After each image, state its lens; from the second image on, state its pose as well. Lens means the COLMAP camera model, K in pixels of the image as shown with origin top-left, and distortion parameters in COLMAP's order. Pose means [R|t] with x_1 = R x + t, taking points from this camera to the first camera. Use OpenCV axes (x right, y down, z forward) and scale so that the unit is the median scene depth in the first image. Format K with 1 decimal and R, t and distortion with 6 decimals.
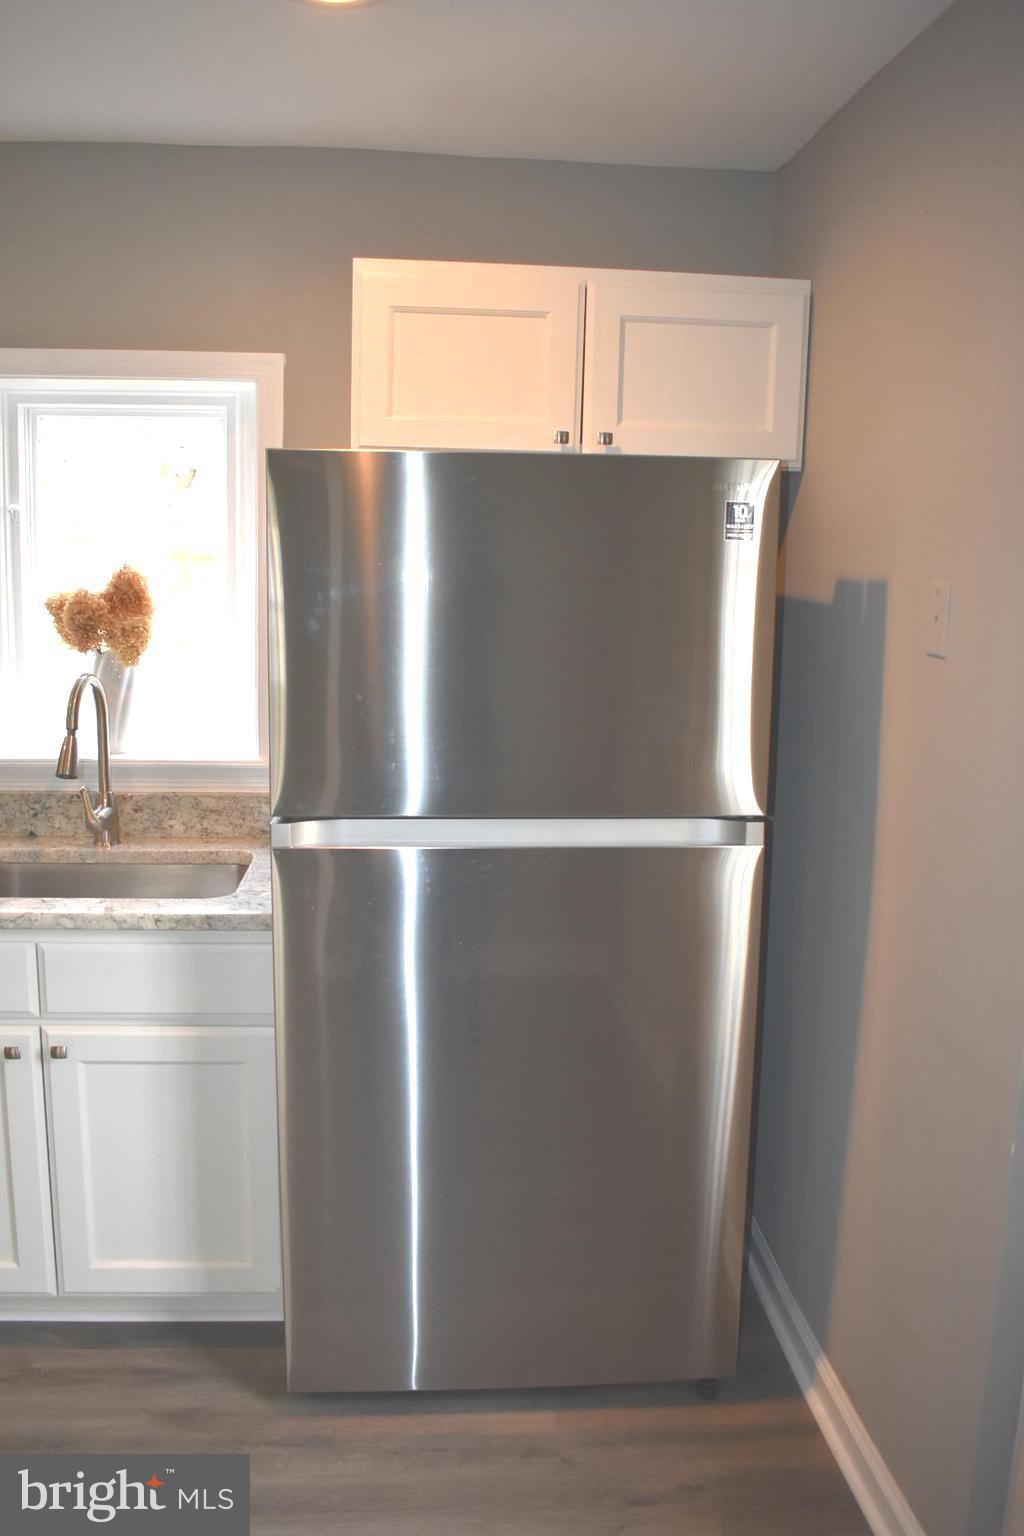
lens RADIAL K [[1210.2, 0, 512.0], [0, 1210.2, 768.0], [0, 0, 1]] dist [-0.093399, 0.009534]
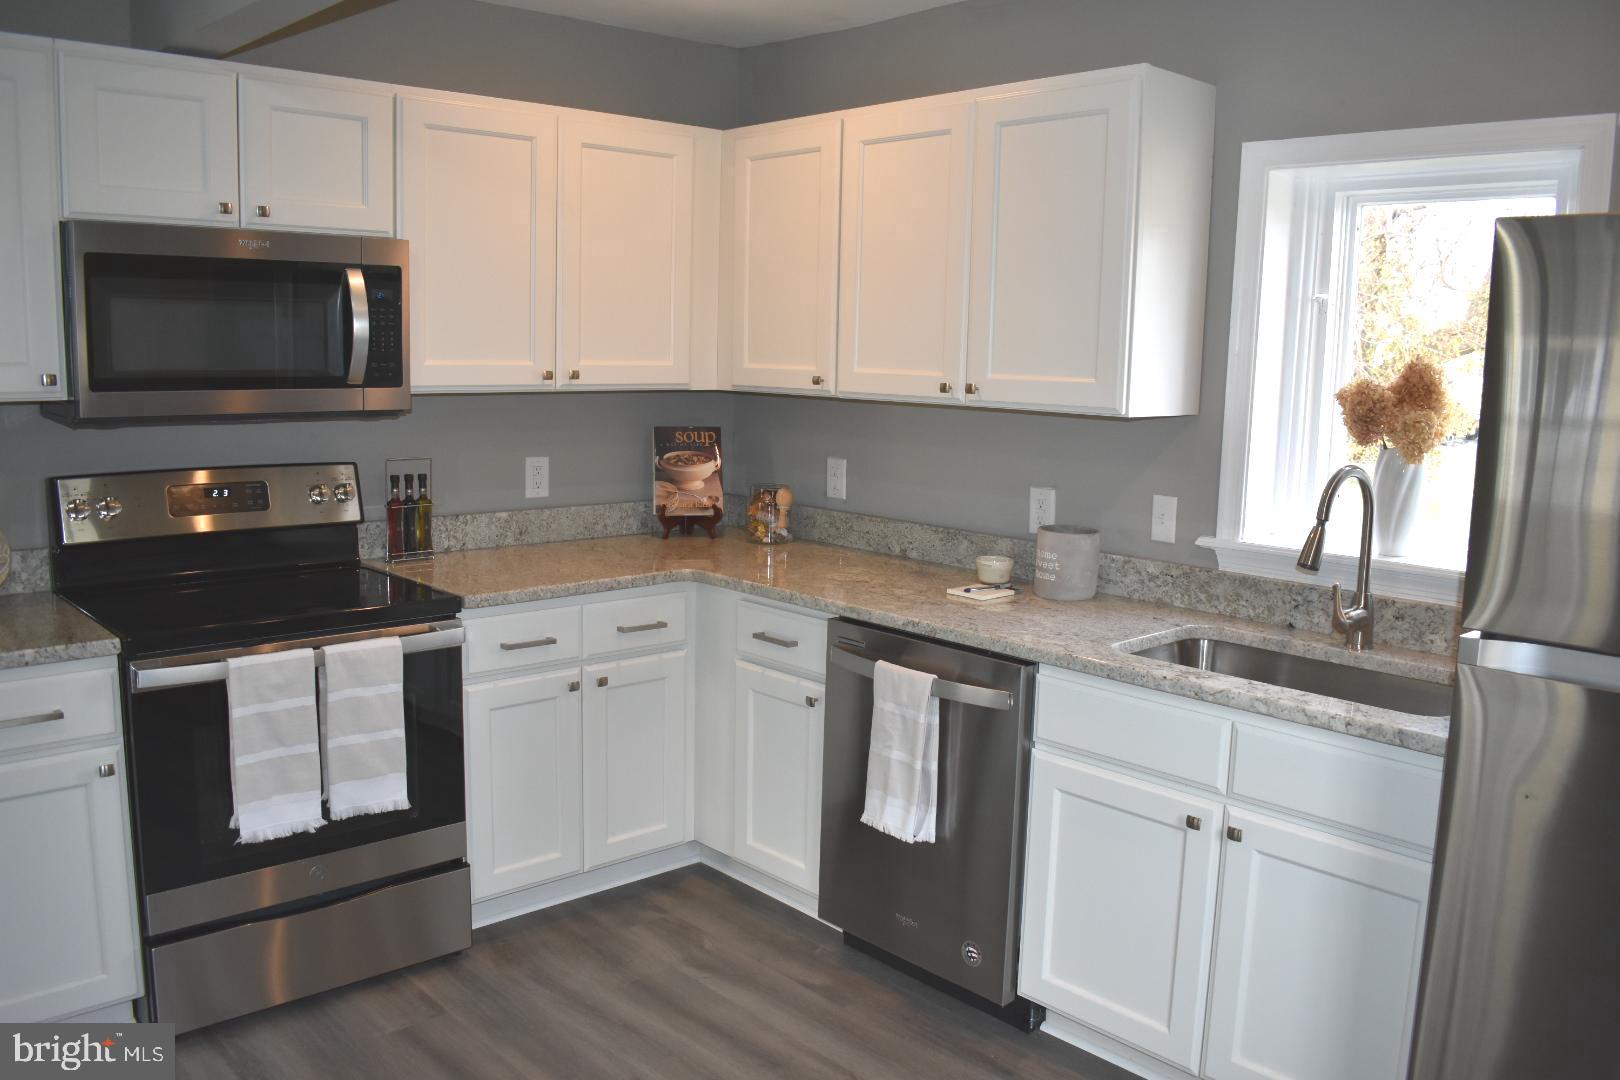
lens RADIAL K [[1276.4, 0, 814.1], [0, 1276.4, 545.9], [0, 0, 1]] dist [-0.093399, 0.009534]
pose [[0.625060, 0.111471, -0.772577, 0.153010], [-0.138354, 0.989901, 0.030892, 0.013014], [0.768218, 0.087580, 0.634170, 0.030063]]
